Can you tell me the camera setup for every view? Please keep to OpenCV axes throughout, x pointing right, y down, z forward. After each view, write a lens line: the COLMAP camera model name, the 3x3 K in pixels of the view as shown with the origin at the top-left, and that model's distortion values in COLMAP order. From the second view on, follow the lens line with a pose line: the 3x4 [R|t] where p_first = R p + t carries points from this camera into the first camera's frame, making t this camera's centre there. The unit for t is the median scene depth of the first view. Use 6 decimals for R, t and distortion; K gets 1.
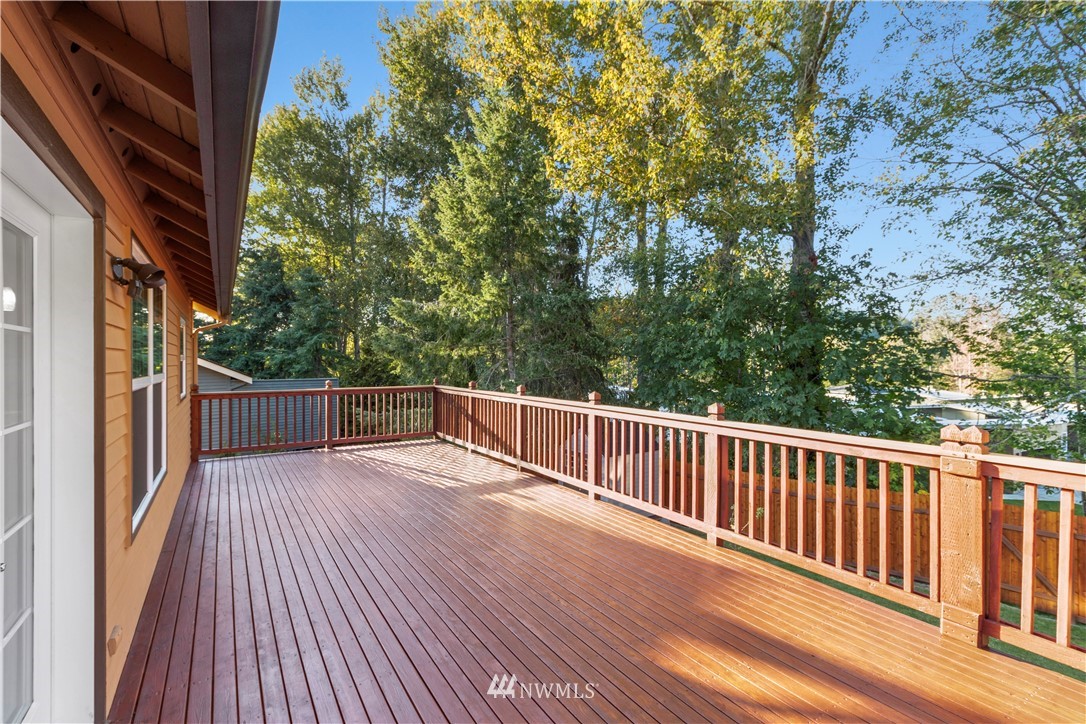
lens RADIAL K [[501.7, 0, 532.2], [0, 501.7, 355.5], [0, 0, 1]] dist [0.001976, 0.000875]
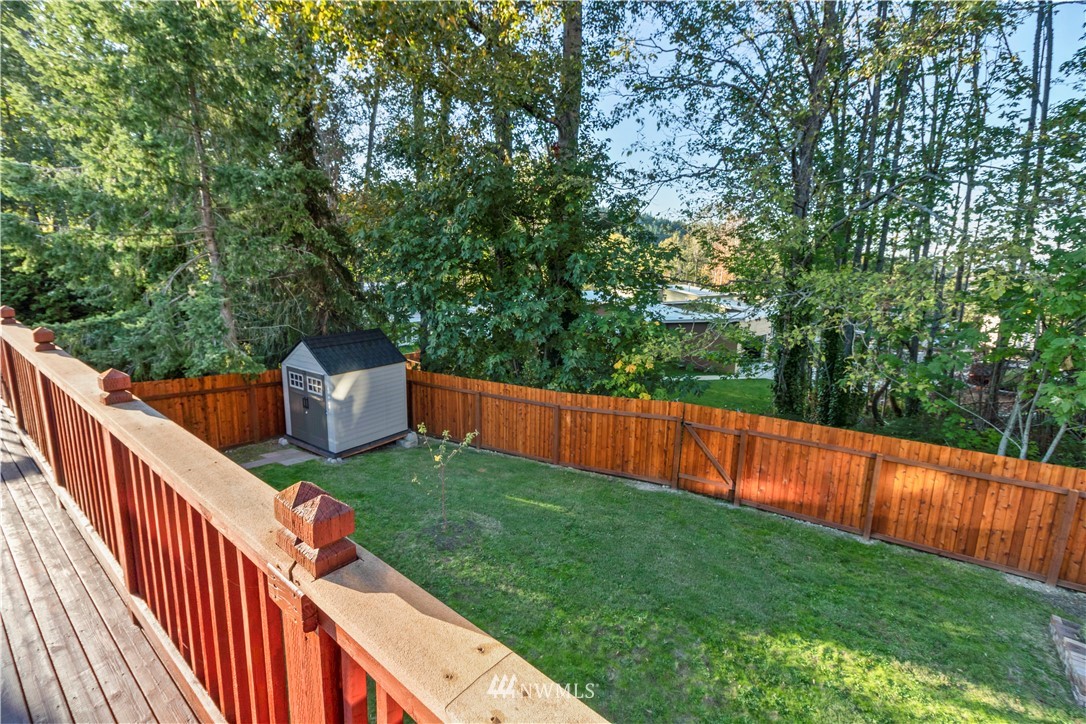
lens RADIAL K [[499.1, 0, 543.1], [0, 499.1, 337.4], [0, 0, 1]] dist [0.000601, 0.000278]
pose [[0.938675, -0.036447, 0.342872, 0.183066], [-0.022484, 0.985811, 0.166345, -0.007099], [-0.344070, -0.163853, 0.924537, 0.116557]]
